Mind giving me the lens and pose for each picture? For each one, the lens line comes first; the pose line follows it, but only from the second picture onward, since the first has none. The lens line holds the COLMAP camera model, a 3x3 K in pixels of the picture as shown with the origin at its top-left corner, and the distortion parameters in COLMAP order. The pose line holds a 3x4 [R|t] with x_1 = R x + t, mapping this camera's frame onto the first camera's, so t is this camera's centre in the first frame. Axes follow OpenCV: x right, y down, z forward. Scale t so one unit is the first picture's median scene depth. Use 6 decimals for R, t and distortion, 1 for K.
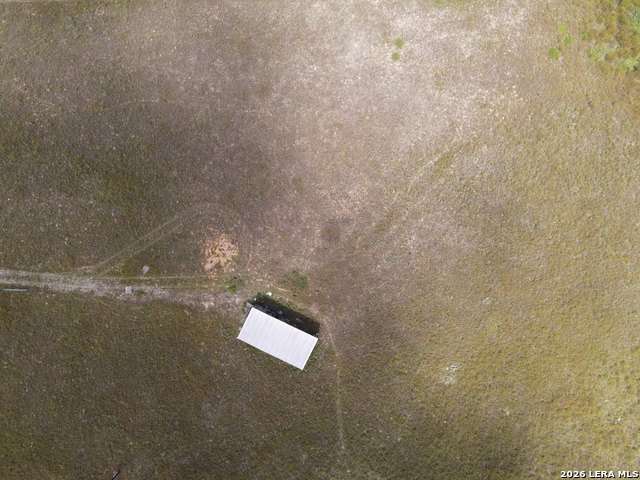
lens RADIAL K [[458.8, 0, 320.0], [0, 458.8, 240.0], [0, 0, 1]] dist [0.007286, 0.002219]
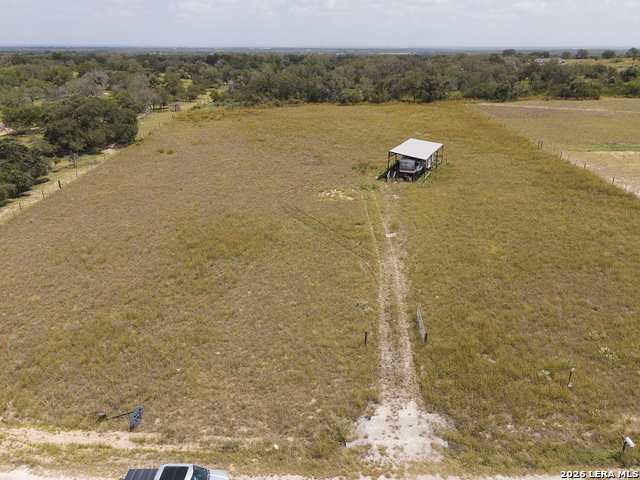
lens RADIAL K [[458.8, 0, 320.0], [0, 458.8, 240.0], [0, 0, 1]] dist [0.007286, 0.002219]
pose [[0.014456, -0.403354, 0.914930, -1.039429], [0.999774, -0.008428, -0.019512, 0.017940], [0.015581, 0.915005, 0.403141, 0.735558]]
